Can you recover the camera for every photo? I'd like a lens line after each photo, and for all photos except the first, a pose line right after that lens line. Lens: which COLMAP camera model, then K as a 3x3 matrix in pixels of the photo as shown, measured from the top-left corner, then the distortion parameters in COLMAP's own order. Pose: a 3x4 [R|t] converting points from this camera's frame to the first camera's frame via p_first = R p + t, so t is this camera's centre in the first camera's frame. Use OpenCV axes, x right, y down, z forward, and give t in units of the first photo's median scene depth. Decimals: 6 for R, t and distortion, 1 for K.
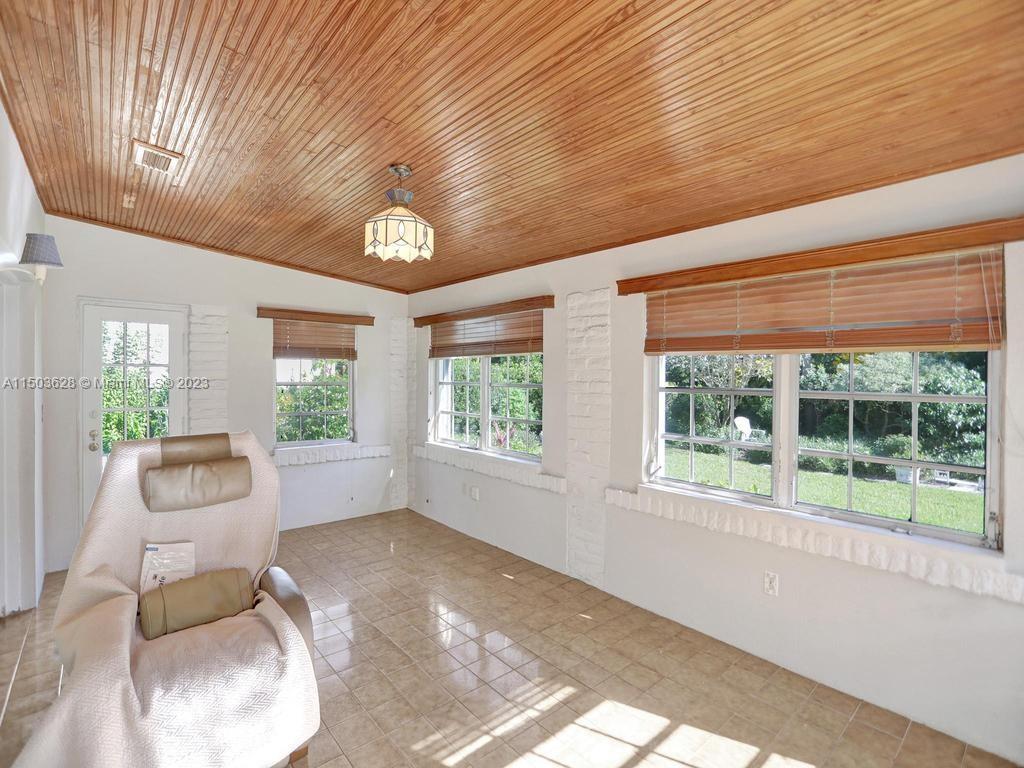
lens RADIAL K [[495.7, 0, 512.0], [0, 495.7, 384.0], [0, 0, 1]] dist [-0.063234, 0.030103]
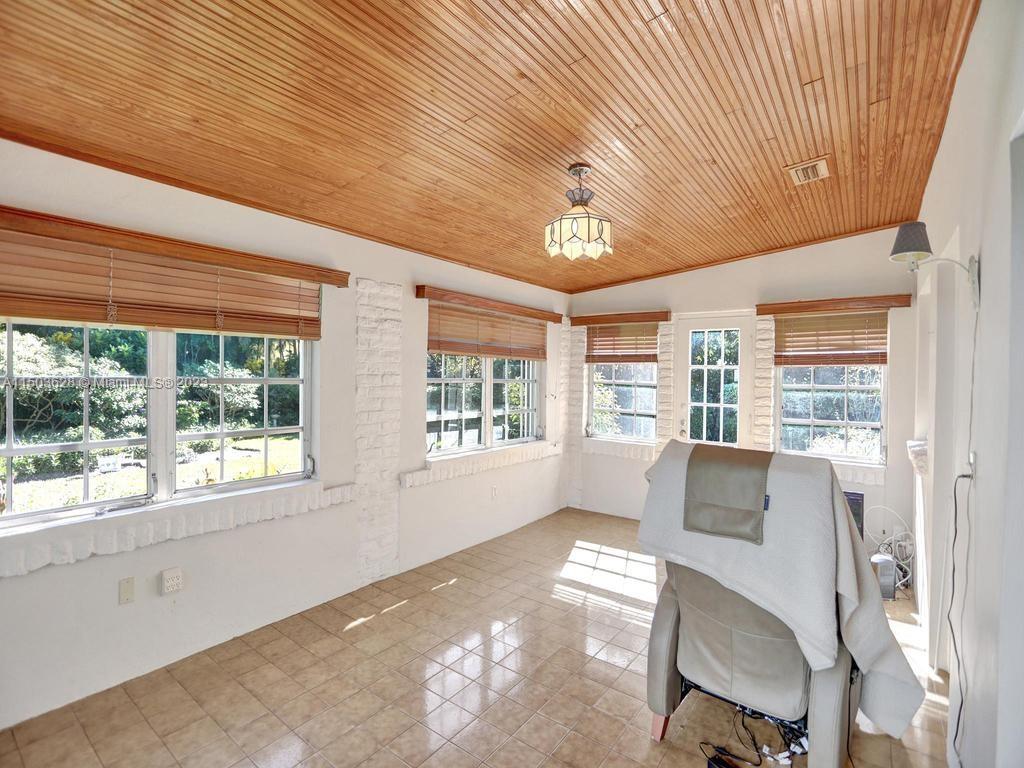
lens RADIAL K [[490.6, 0, 507.5], [0, 490.6, 380.4], [0, 0, 1]] dist [-0.066312, 0.028258]
pose [[-0.200393, -0.032975, 0.979161, -0.926997], [-0.011996, 0.999441, 0.031203, -0.030257], [-0.979642, -0.005493, -0.200676, 1.050362]]
